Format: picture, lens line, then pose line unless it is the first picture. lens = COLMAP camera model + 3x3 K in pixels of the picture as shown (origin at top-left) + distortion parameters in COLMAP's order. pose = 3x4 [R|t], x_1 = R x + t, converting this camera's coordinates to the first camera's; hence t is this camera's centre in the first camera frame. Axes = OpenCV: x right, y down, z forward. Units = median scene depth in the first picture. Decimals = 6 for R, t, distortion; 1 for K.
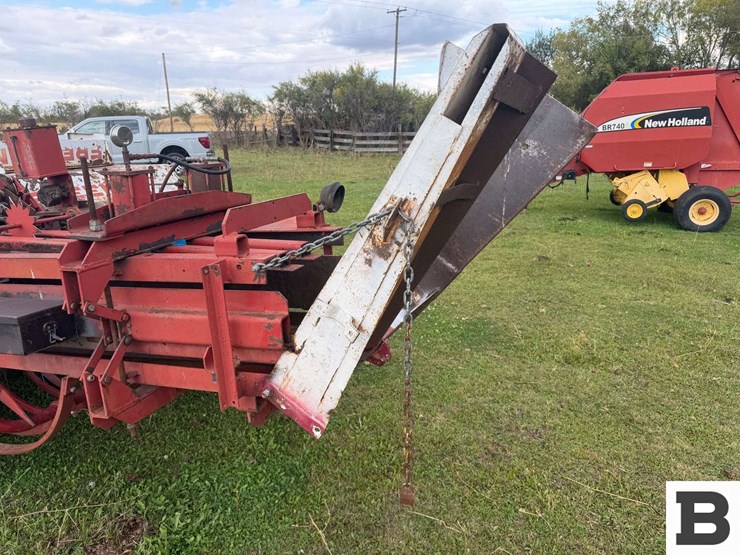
lens RADIAL K [[520.3, 0, 373.2], [0, 520.3, 275.9], [0, 0, 1]] dist [0.045487, -0.056577]
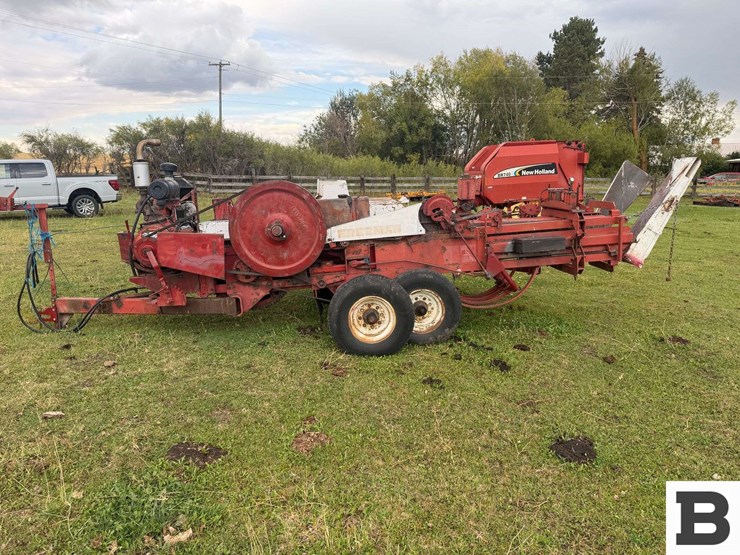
lens RADIAL K [[520.3, 0, 367.0], [0, 520.3, 274.2], [0, 0, 1]] dist [0.045487, -0.056577]
pose [[0.920662, -0.067820, 0.384424, -1.107676], [0.098820, 0.993206, -0.061445, 0.138228], [-0.377646, 0.094559, 0.921109, -0.528804]]
